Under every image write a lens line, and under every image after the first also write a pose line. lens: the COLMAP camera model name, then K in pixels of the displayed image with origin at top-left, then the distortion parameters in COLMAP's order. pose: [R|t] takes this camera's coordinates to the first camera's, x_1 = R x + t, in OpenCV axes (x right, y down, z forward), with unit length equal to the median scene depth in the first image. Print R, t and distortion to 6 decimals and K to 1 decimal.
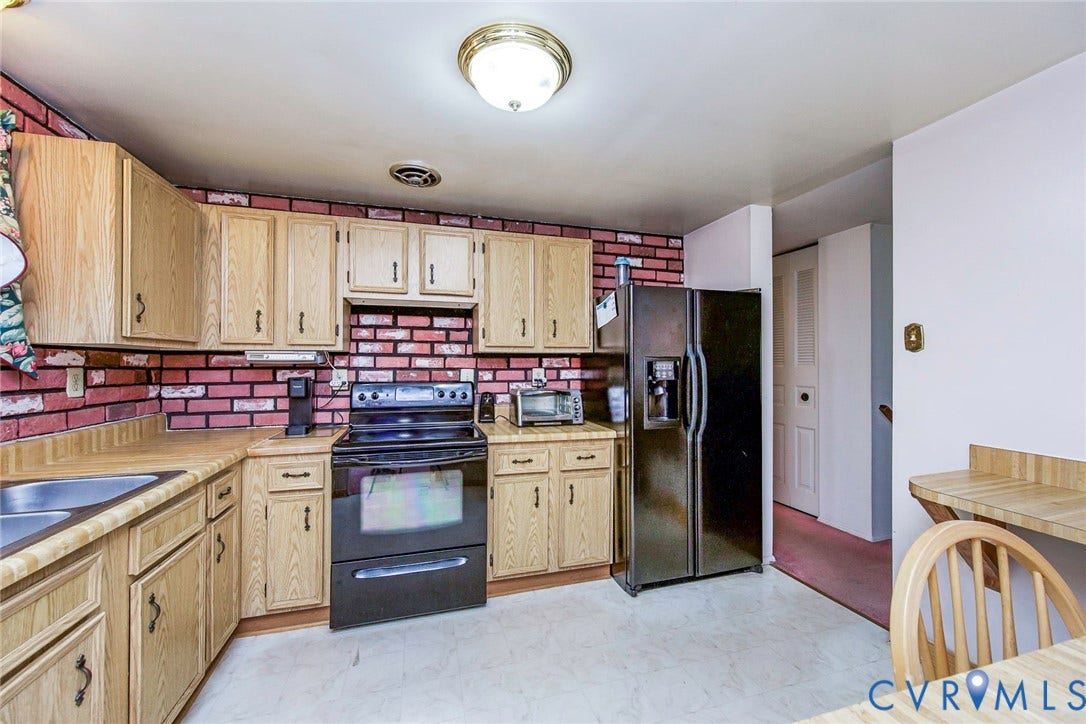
lens RADIAL K [[423.3, 0, 544.5], [0, 423.3, 358.8], [0, 0, 1]] dist [-0.003496, -0.000120]
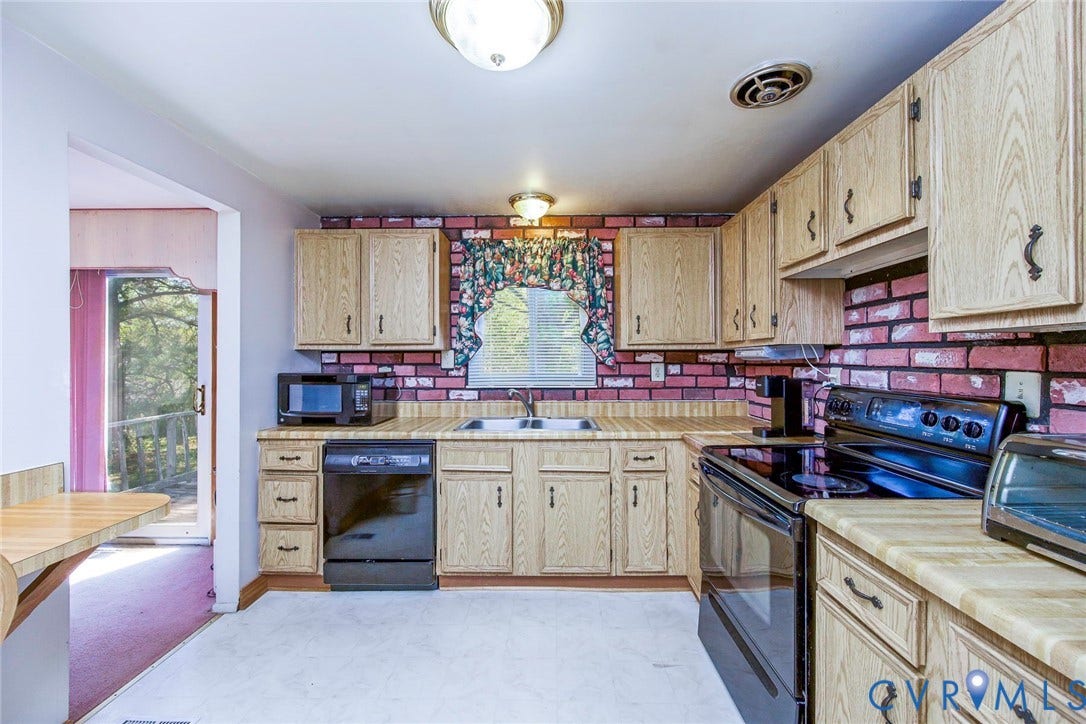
lens RADIAL K [[423.3, 0, 543.6], [0, 423.3, 360.8], [0, 0, 1]] dist [-0.003496, -0.000120]
pose [[-0.301270, -0.000749, -0.953539, 0.386845], [0.011073, 0.999930, -0.004284, 0.010046], [0.953475, -0.011849, -0.301240, 0.716332]]
